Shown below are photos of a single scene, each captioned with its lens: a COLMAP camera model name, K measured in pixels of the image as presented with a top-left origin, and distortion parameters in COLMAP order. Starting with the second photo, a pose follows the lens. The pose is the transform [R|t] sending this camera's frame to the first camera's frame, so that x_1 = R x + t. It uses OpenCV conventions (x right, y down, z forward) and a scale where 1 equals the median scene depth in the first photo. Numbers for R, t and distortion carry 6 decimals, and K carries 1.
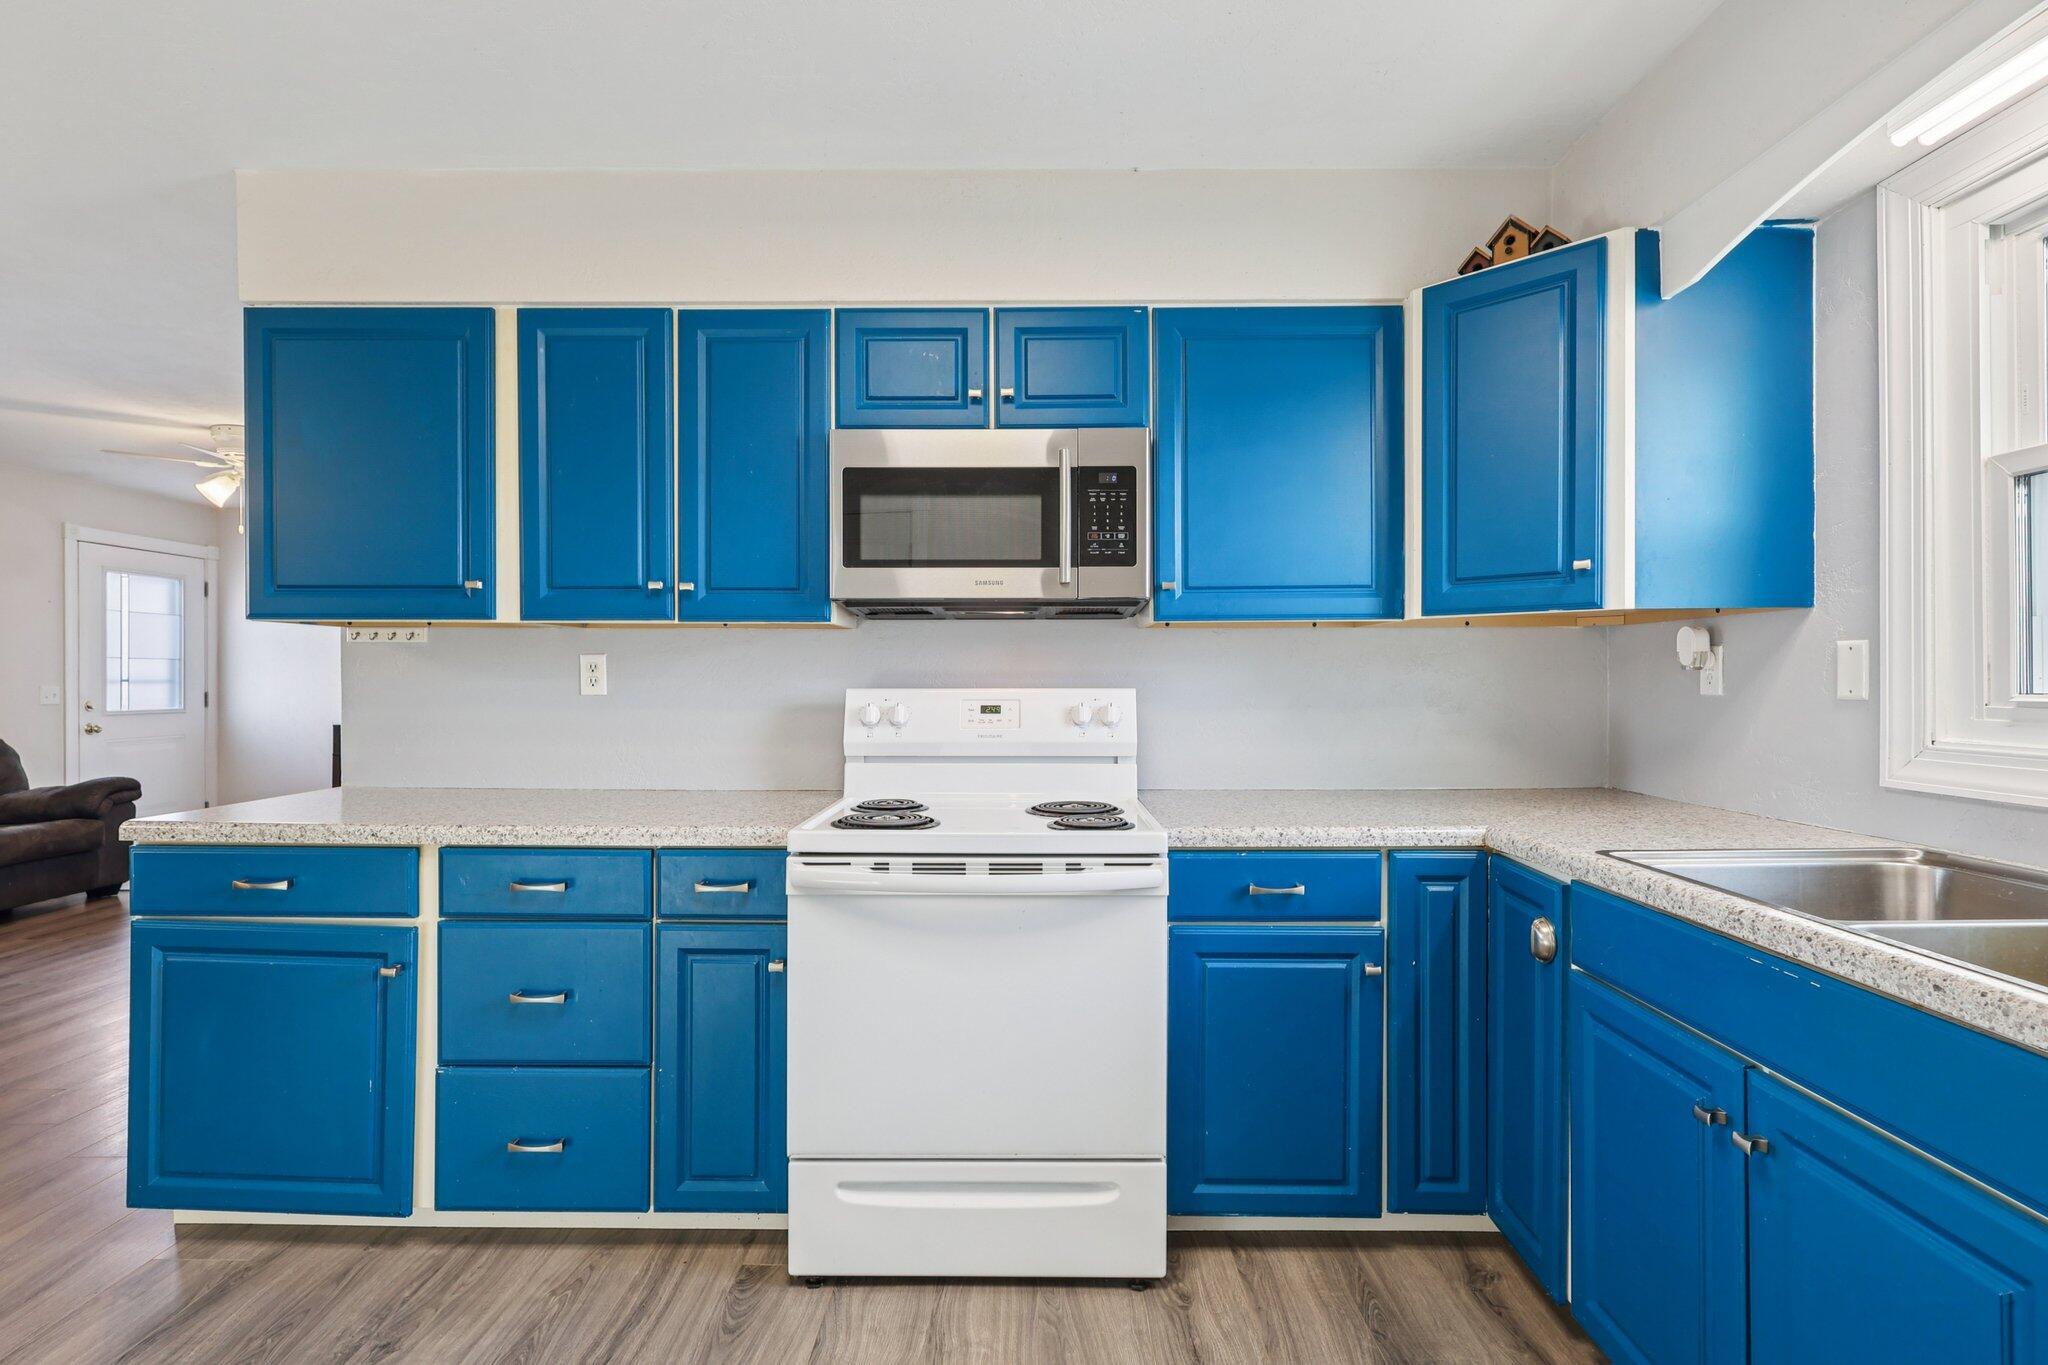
lens RADIAL K [[991.4, 0, 1045.2], [0, 991.4, 681.3], [0, 0, 1]] dist [-0.007453, 0.002768]
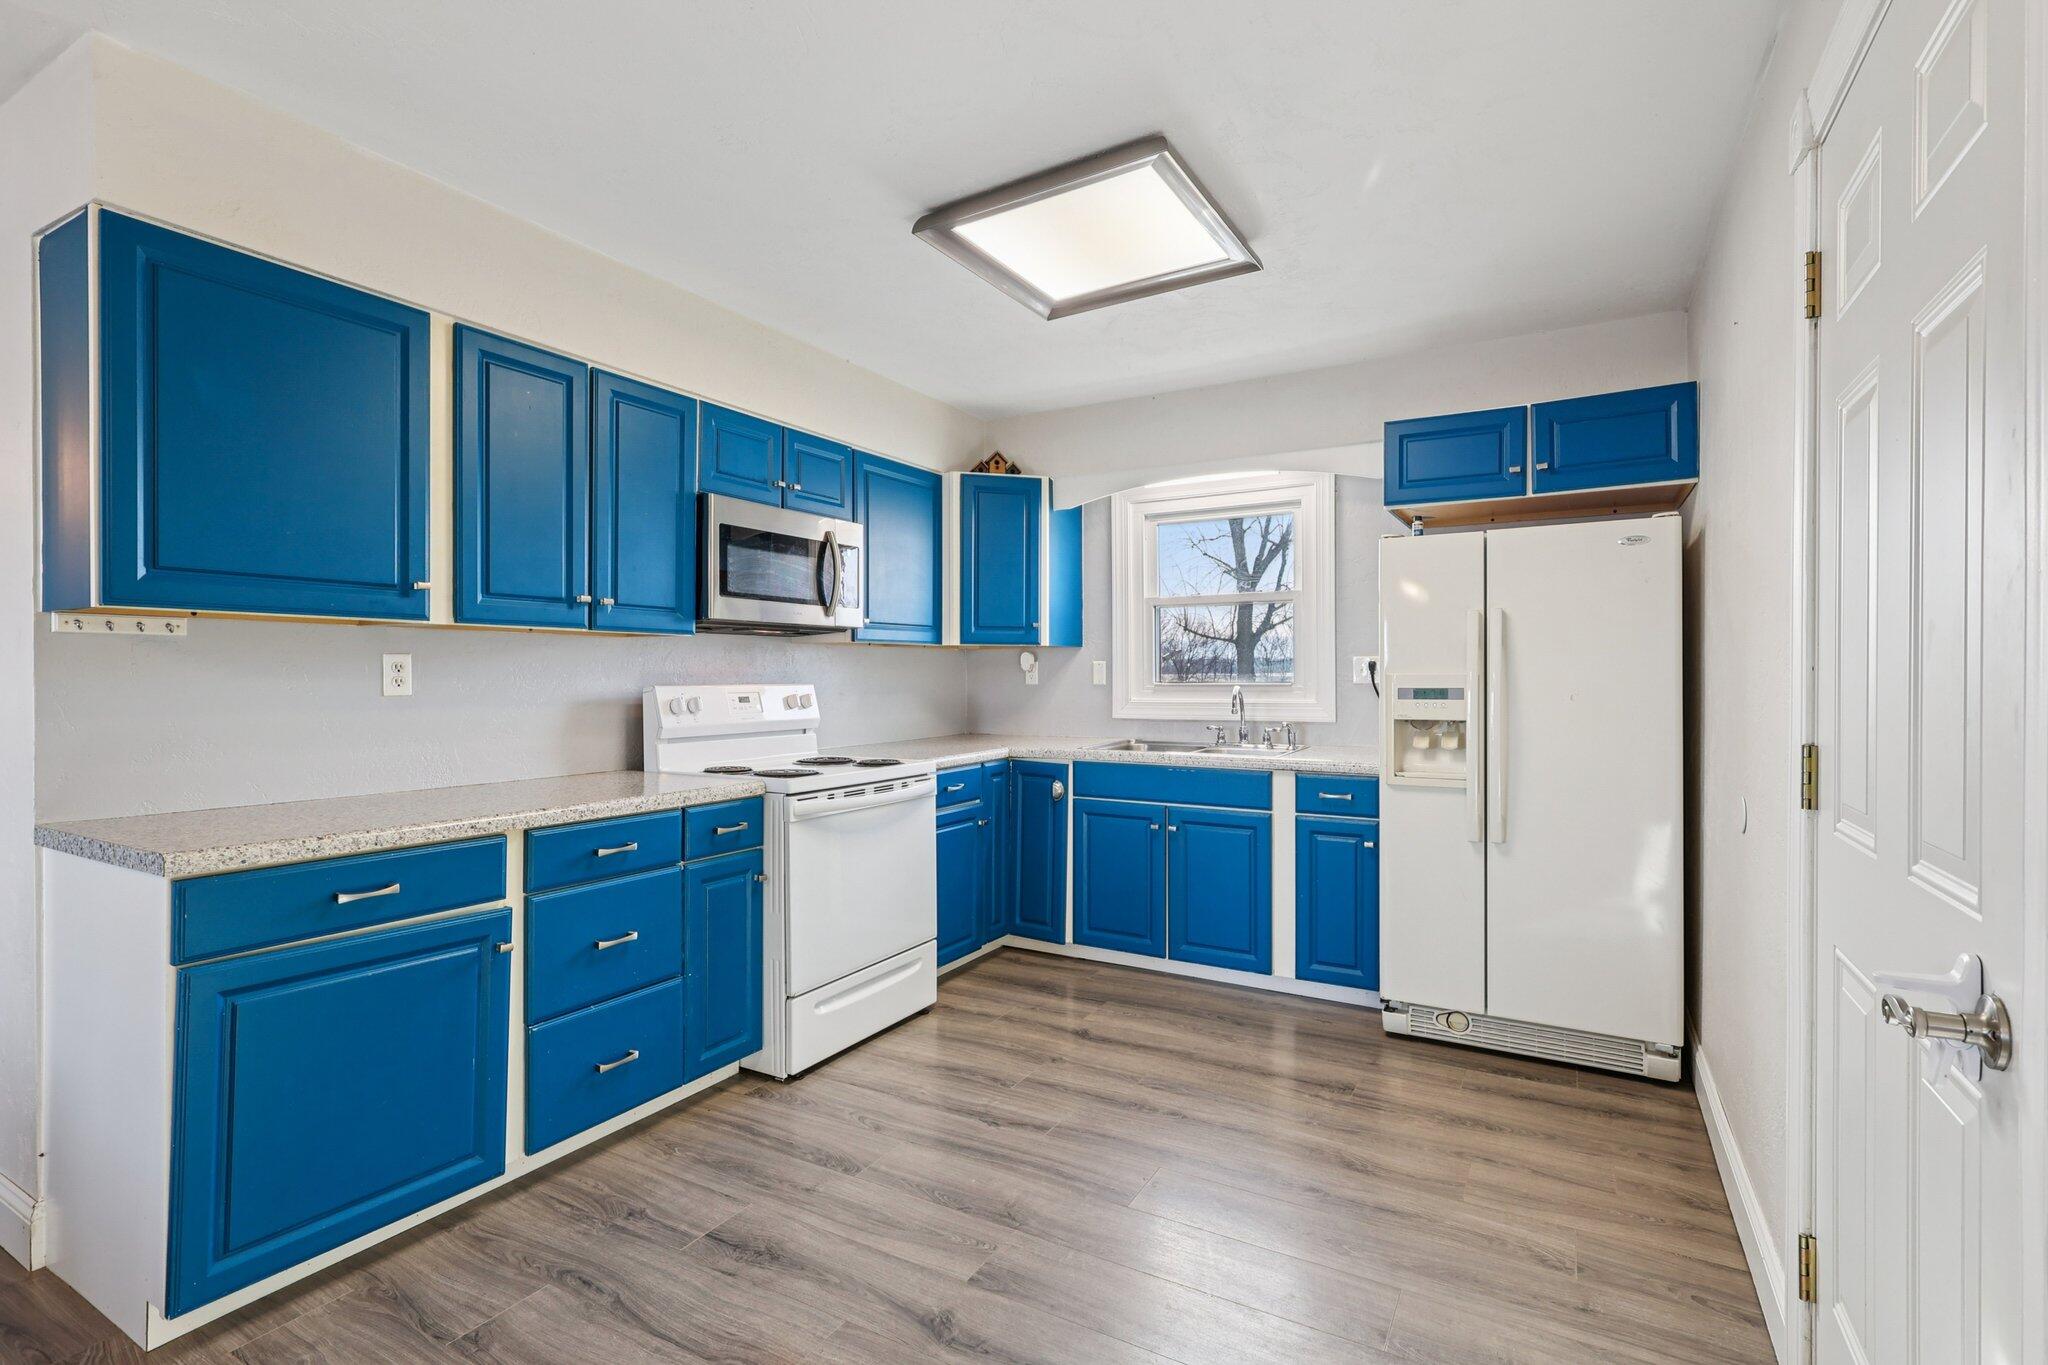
lens RADIAL K [[946.0, 0, 1009.9], [0, 946.0, 684.1], [0, 0, 1]] dist [-0.021471, -0.000774]
pose [[0.497101, -0.008515, 0.867651, -1.250203], [0.003547, 0.999963, 0.007781, -0.002691], [-0.867685, -0.000791, 0.497114, 0.005885]]
